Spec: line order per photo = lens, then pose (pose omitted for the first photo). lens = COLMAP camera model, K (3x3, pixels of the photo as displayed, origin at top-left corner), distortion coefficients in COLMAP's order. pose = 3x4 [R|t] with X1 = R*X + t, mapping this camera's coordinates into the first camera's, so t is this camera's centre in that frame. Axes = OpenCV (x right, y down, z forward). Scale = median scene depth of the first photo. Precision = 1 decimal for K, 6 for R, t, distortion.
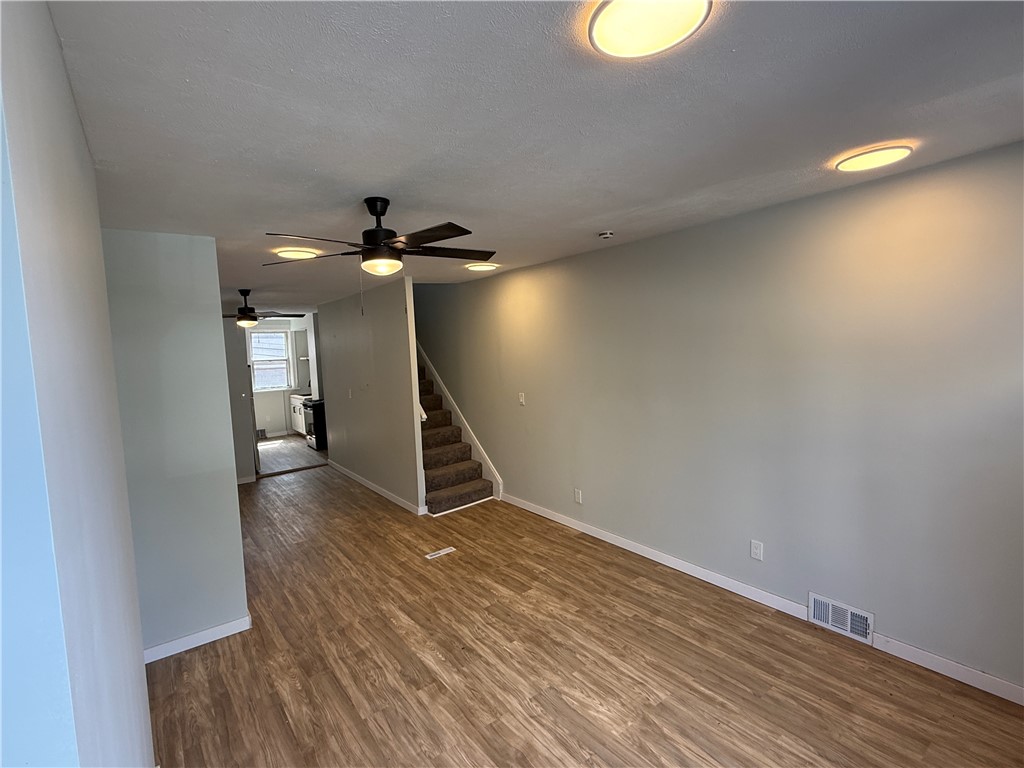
lens RADIAL K [[510.2, 0, 513.8], [0, 510.2, 383.4], [0, 0, 1]] dist [0.000843, 0.000049]
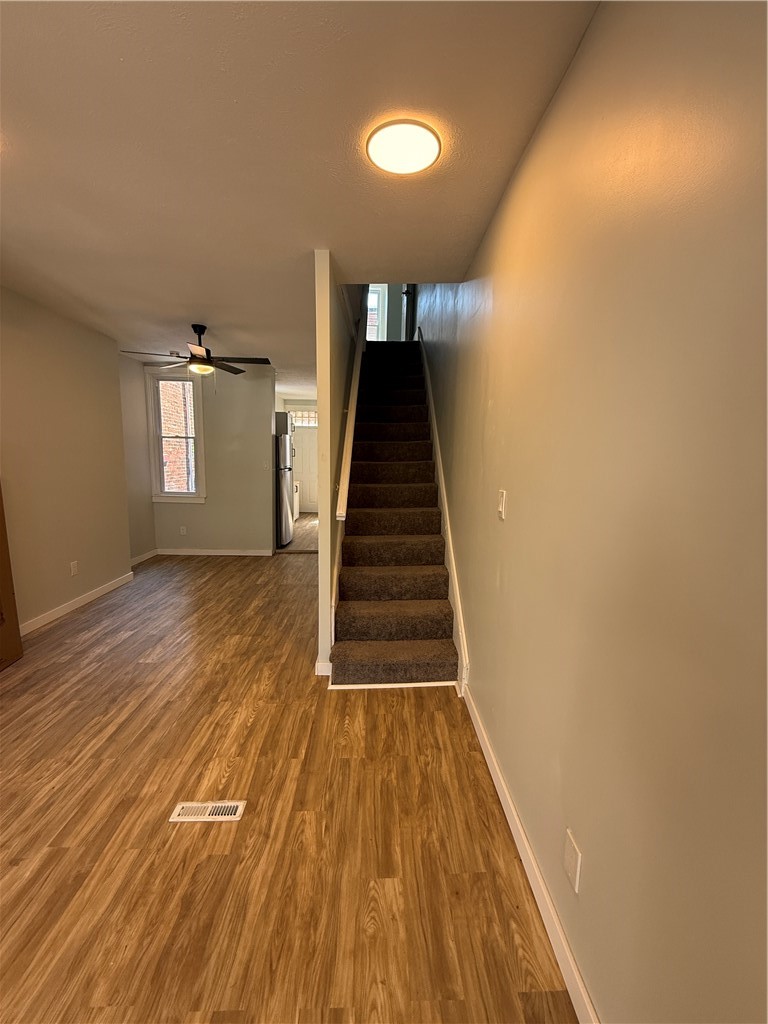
lens RADIAL K [[407.5, 0, 384.9], [0, 407.5, 508.7], [0, 0, 1]] dist [-0.003323, -0.000297]
pose [[0.801352, 0.134691, -0.582832, 0.143880], [-0.096546, 0.990669, 0.096198, 0.013779], [0.590351, -0.020818, 0.806878, 0.738629]]
